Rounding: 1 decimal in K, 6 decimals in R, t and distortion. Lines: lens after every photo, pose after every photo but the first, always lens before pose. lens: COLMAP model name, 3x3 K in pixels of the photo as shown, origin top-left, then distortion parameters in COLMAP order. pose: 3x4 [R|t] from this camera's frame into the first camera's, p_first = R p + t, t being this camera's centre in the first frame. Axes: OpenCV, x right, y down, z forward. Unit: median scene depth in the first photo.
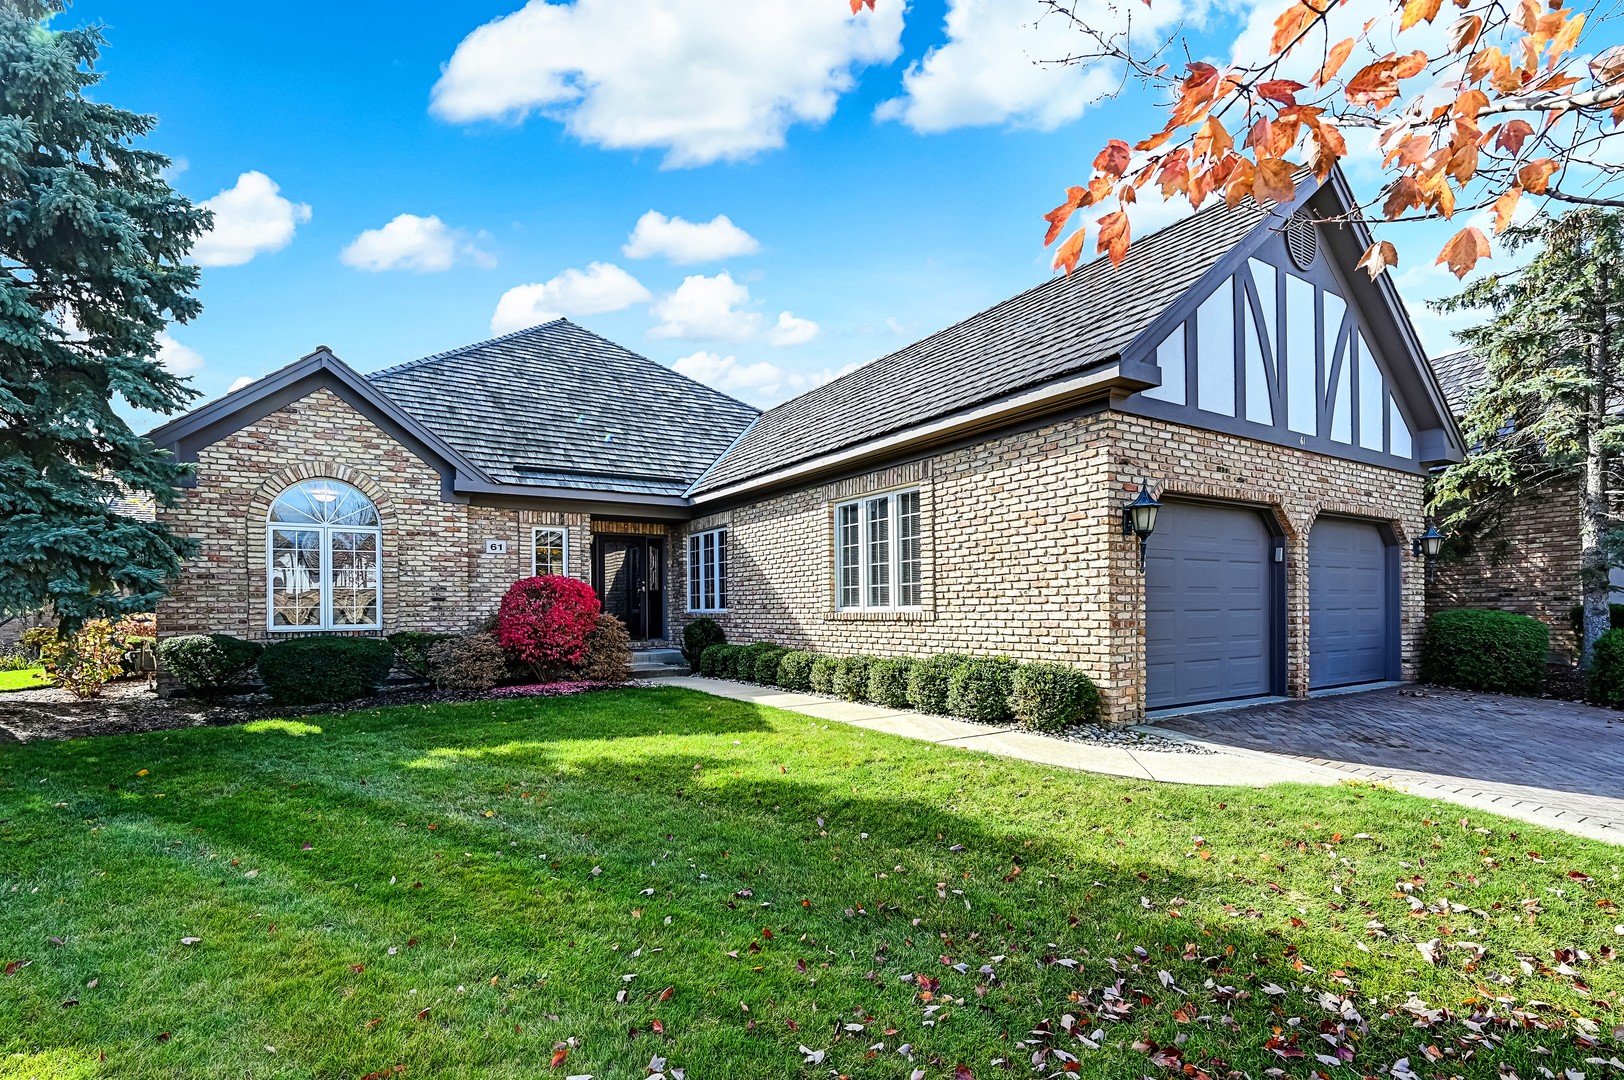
lens RADIAL K [[749.0, 0, 789.8], [0, 749.0, 623.7], [0, 0, 1]] dist [-0.000111, -0.000299]
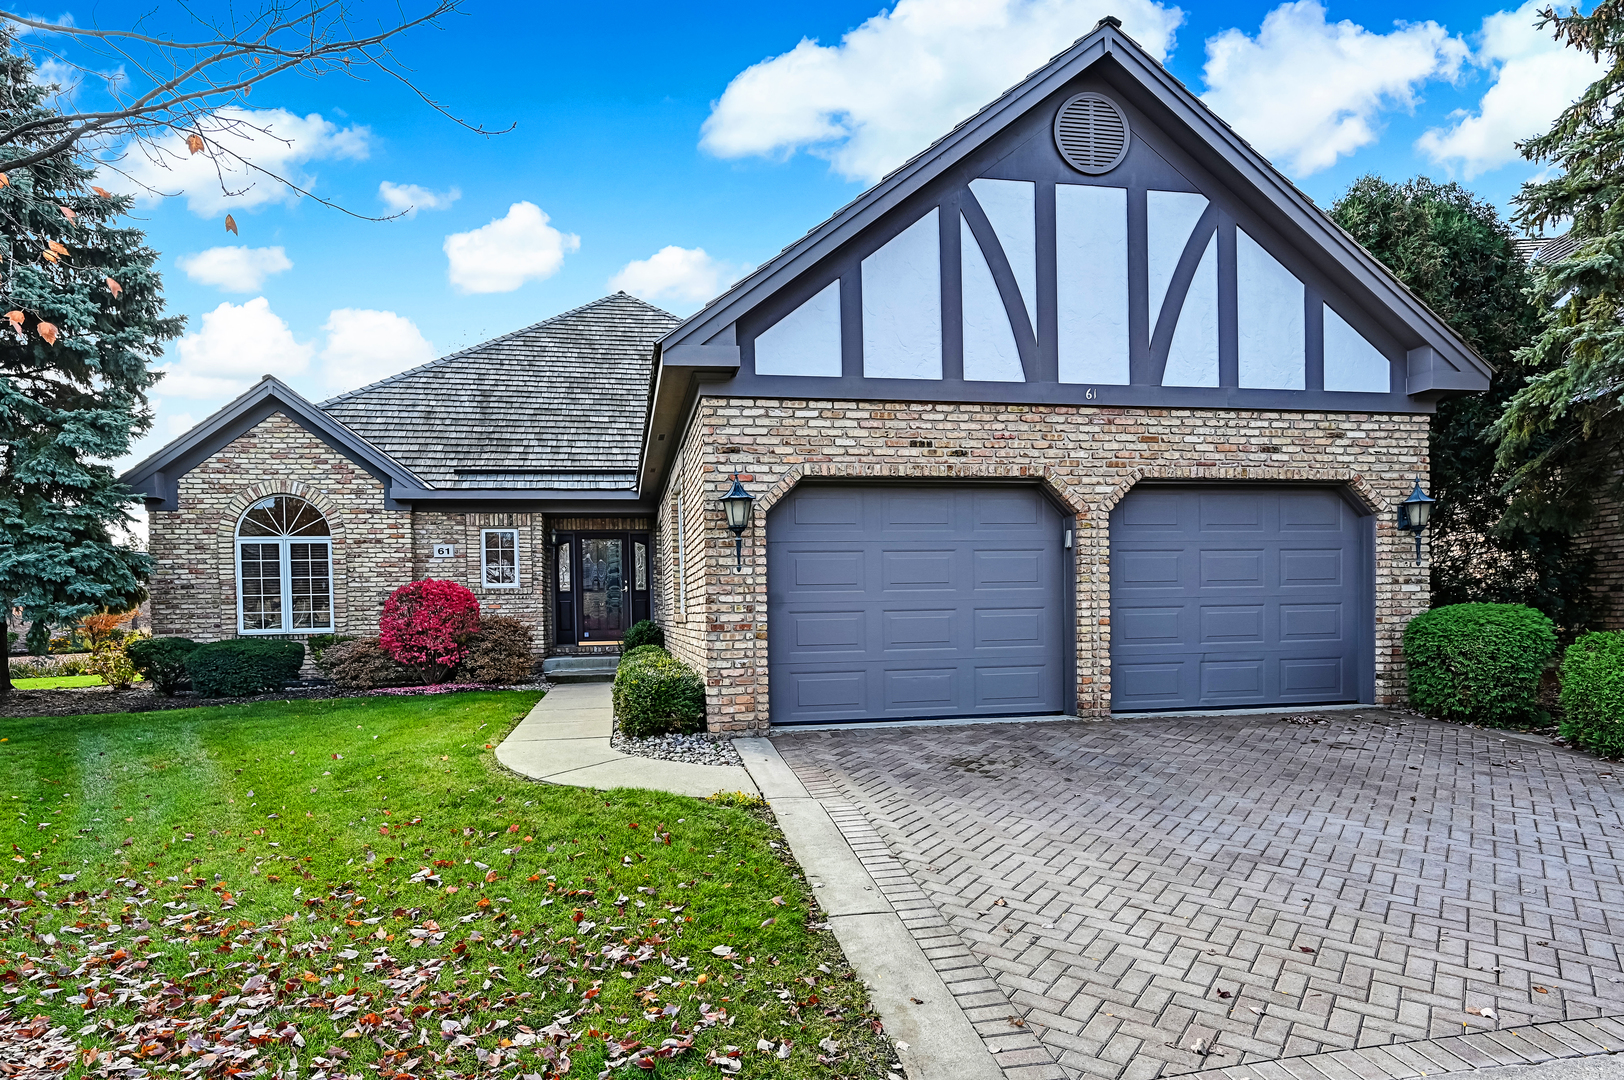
lens RADIAL K [[959.6, 0, 814.7], [0, 959.6, 648.4], [0, 0, 1]] dist [-0.000381, 0.000272]
pose [[0.936861, 0.005408, -0.349659, 0.653273], [0.003010, 0.999719, 0.023527, -0.000181], [0.349688, -0.023094, 0.936582, -0.049628]]
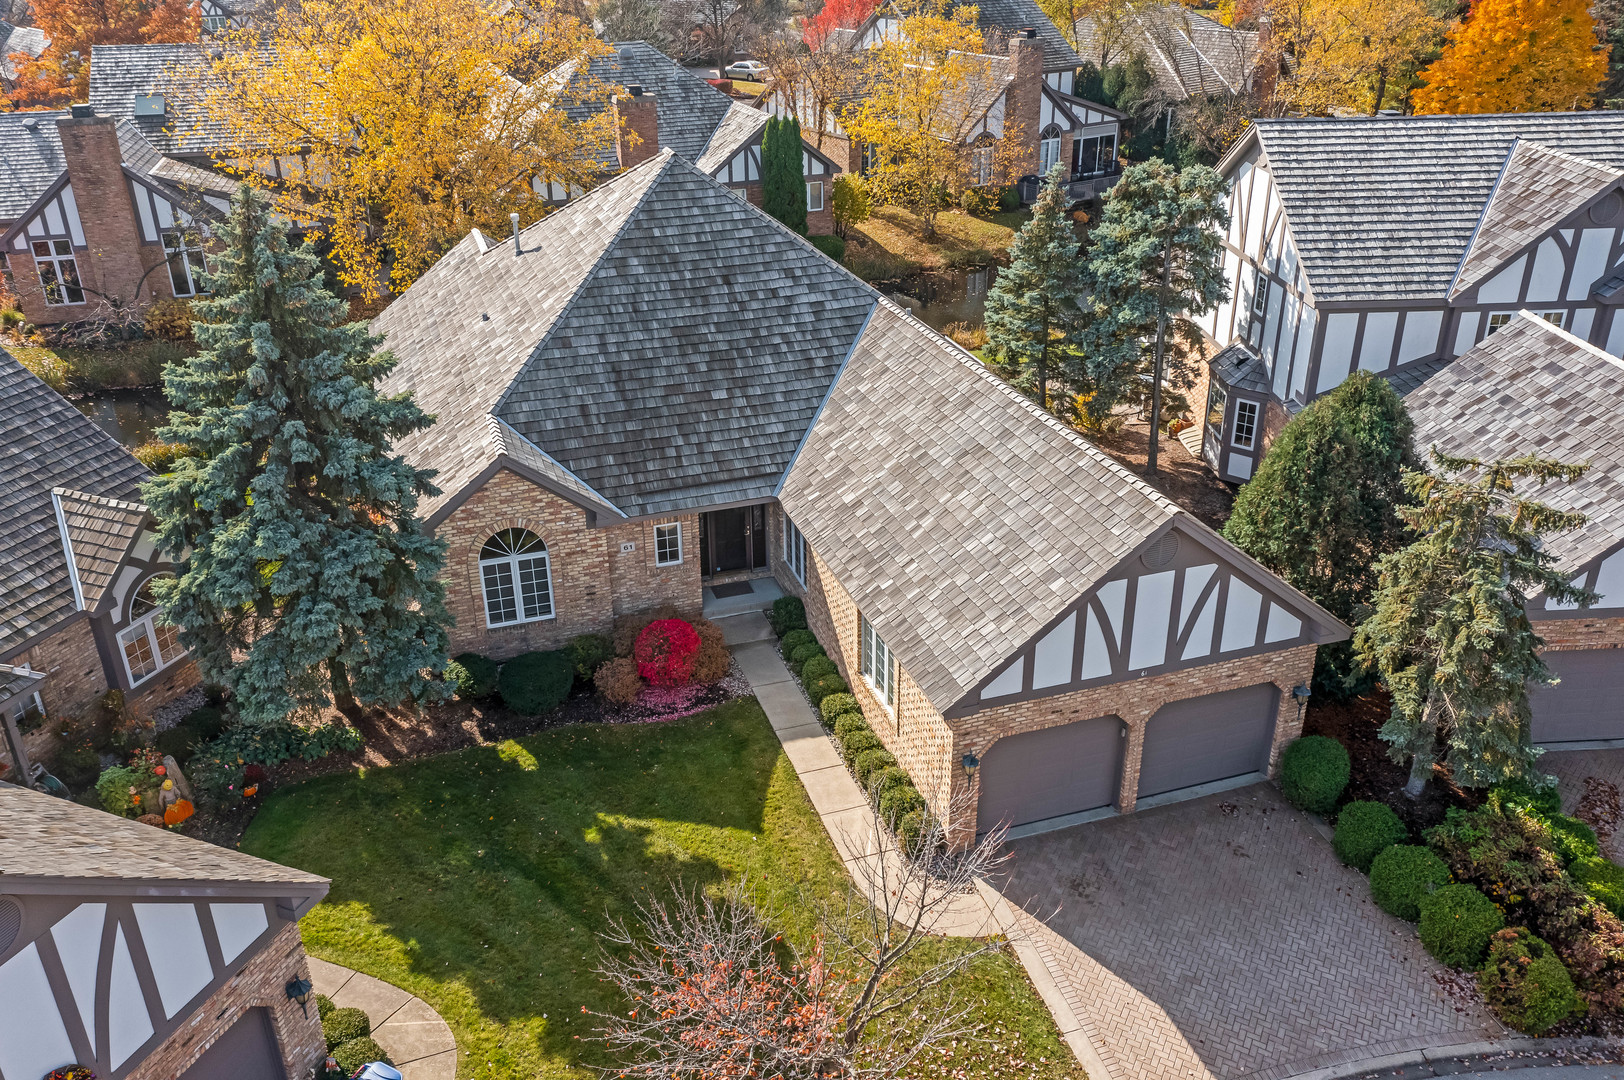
lens RADIAL K [[1323.0, 0, 812.1], [0, 1323.0, 508.2], [0, 0, 1]] dist [0.008014, 0.001208]
pose [[0.975272, 0.105741, -0.194073, 0.440447], [-0.012826, 0.903718, 0.427937, -1.411510], [0.220637, -0.414865, 0.882726, -1.136925]]
